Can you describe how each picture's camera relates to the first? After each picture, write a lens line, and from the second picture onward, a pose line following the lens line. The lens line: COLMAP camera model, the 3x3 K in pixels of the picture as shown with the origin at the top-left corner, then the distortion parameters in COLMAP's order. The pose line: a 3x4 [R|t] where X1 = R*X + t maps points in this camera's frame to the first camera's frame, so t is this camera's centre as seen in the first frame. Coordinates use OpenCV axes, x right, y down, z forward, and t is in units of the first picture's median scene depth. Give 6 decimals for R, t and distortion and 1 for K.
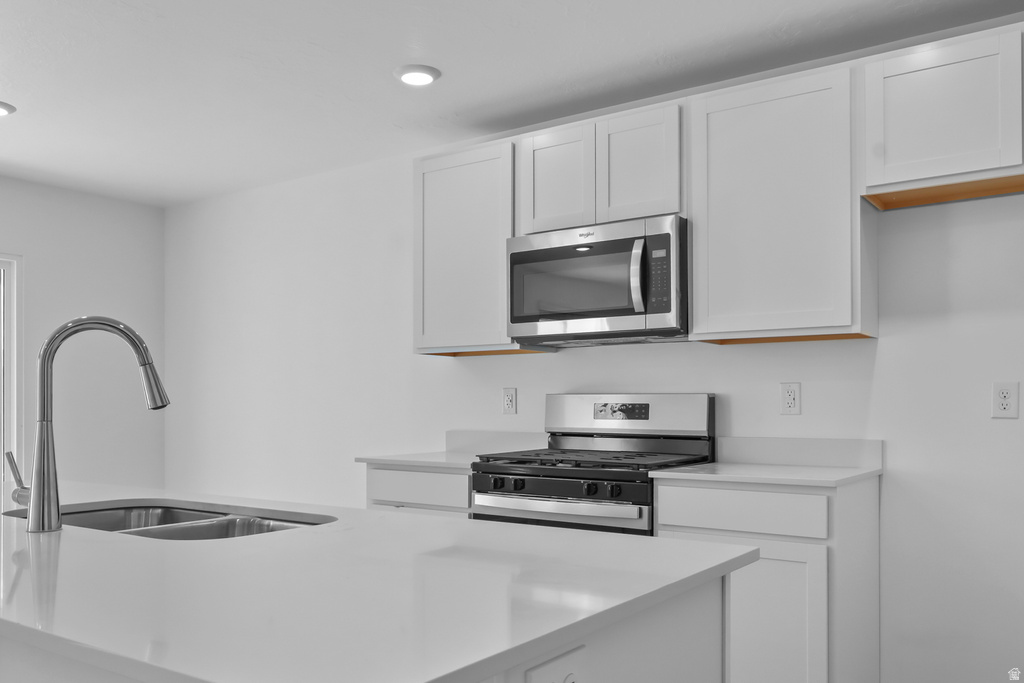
lens RADIAL K [[858.1, 0, 483.9], [0, 858.1, 406.5], [0, 0, 1]] dist [-0.004442, 0.027298]
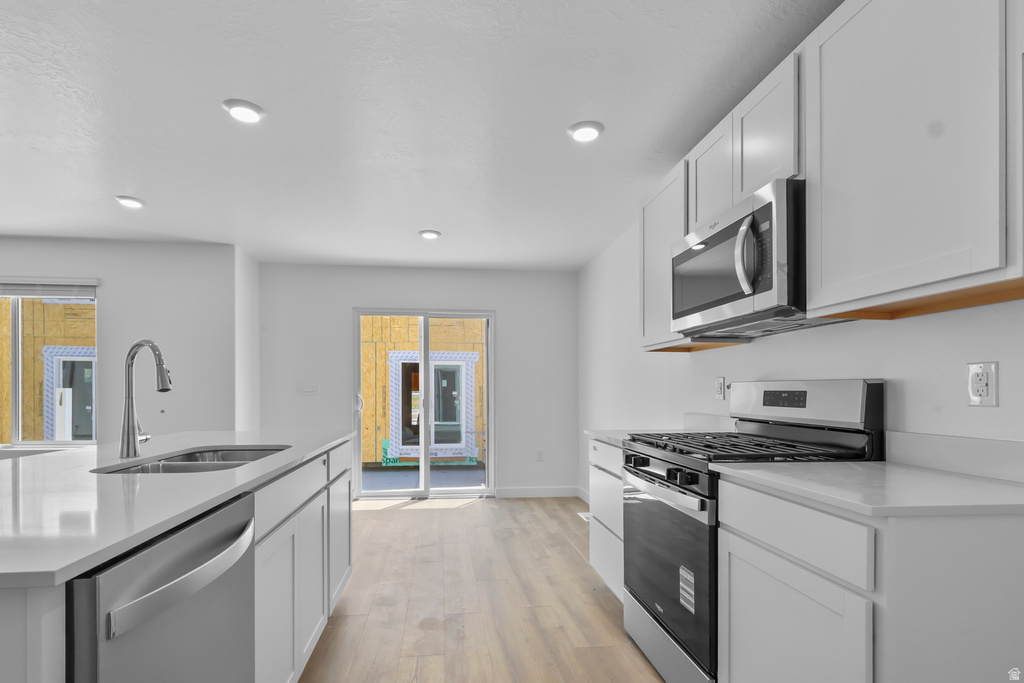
lens RADIAL K [[492.1, 0, 506.8], [0, 492.1, 393.9], [0, 0, 1]] dist [-0.003797, 0.000561]
pose [[0.689156, 0.007544, -0.724574, 0.396074], [-0.005993, 0.999971, 0.004712, -0.000671], [0.724588, 0.001095, 0.689181, 0.435863]]
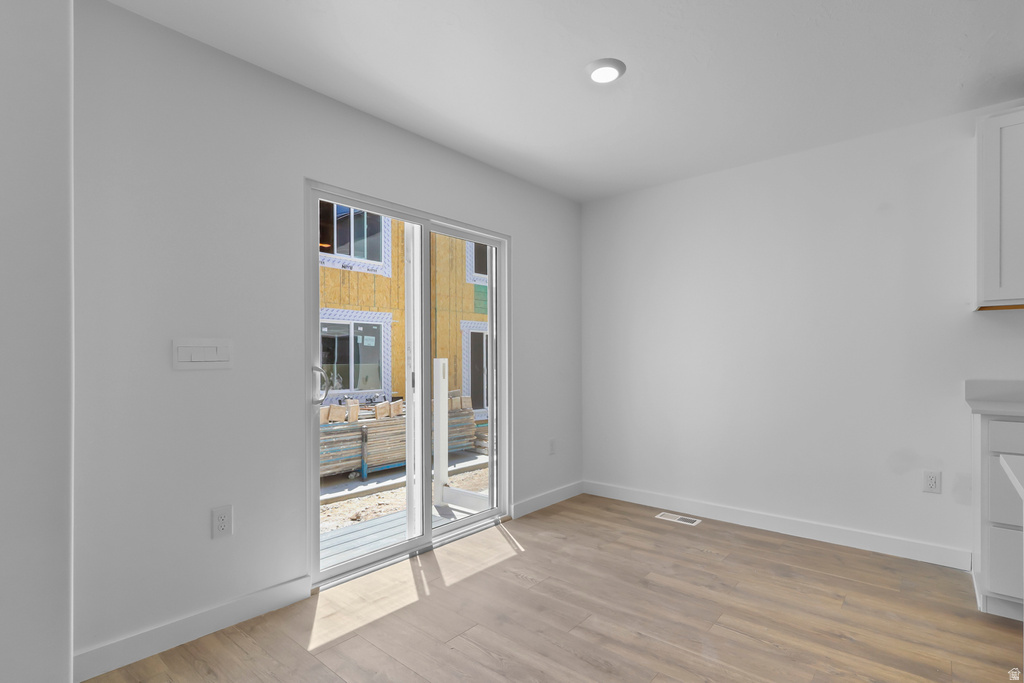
lens RADIAL K [[492.1, 0, 507.3], [0, 492.1, 358.8], [0, 0, 1]] dist [-0.003797, 0.000561]
pose [[0.996327, -0.001420, -0.085619, -0.754397], [0.001480, 0.999999, 0.000638, 0.000571], [0.085618, -0.000762, 0.996328, 0.460564]]
